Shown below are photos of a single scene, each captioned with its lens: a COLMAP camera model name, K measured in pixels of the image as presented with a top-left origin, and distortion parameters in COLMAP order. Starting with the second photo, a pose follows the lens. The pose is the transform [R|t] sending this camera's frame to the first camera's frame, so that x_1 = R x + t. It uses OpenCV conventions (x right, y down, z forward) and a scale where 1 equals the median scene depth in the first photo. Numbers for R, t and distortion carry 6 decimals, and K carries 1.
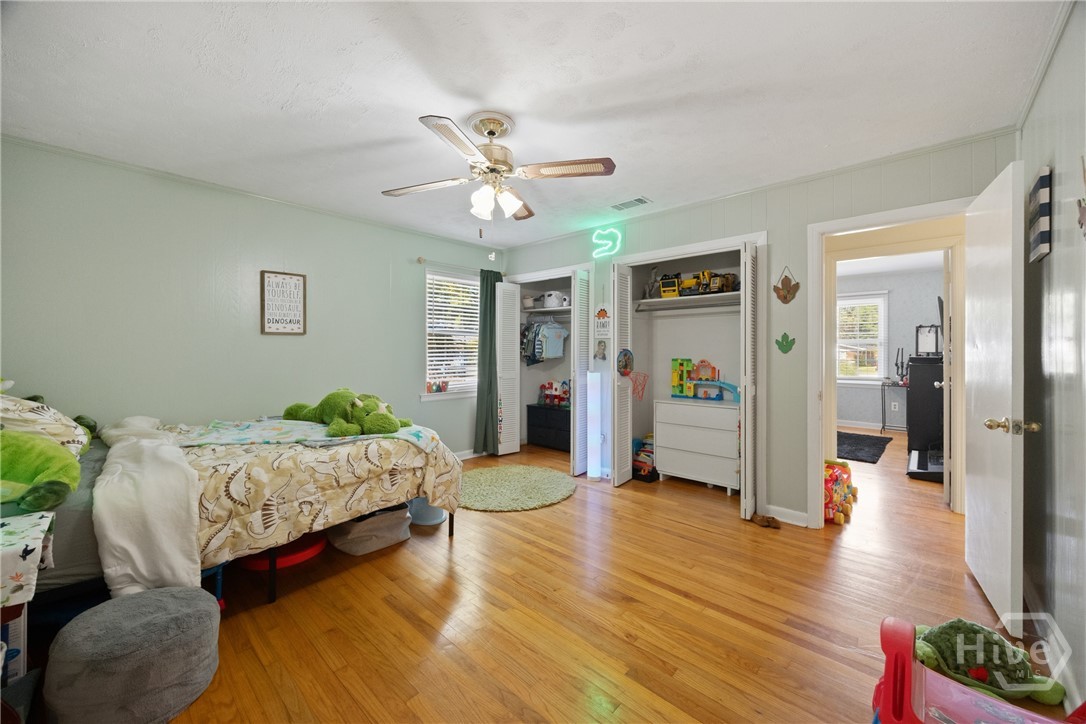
lens RADIAL K [[426.5, 0, 540.9], [0, 426.5, 351.0], [0, 0, 1]] dist [-0.000094, -0.000188]
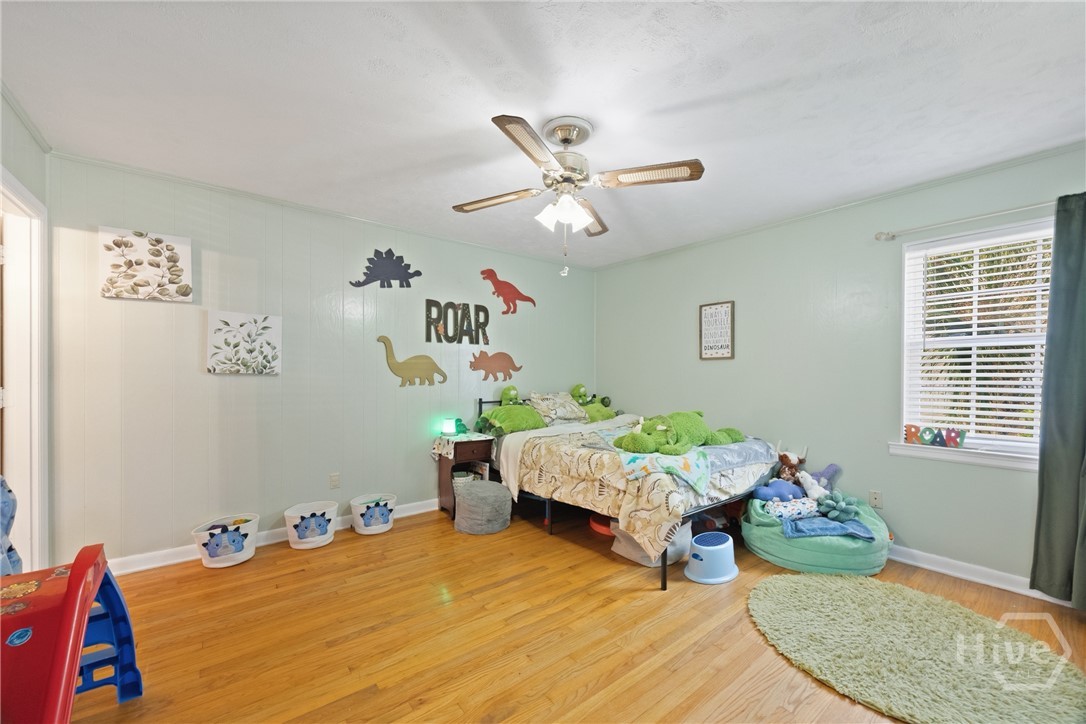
lens RADIAL K [[417.3, 0, 545.7], [0, 417.3, 373.8], [0, 0, 1]] dist [-0.001848, -0.000161]
pose [[-0.141722, -0.000318, -0.989906, 0.697208], [-0.005704, 0.999984, 0.000496, 0.001366], [0.989890, 0.005717, -0.141722, 0.946804]]
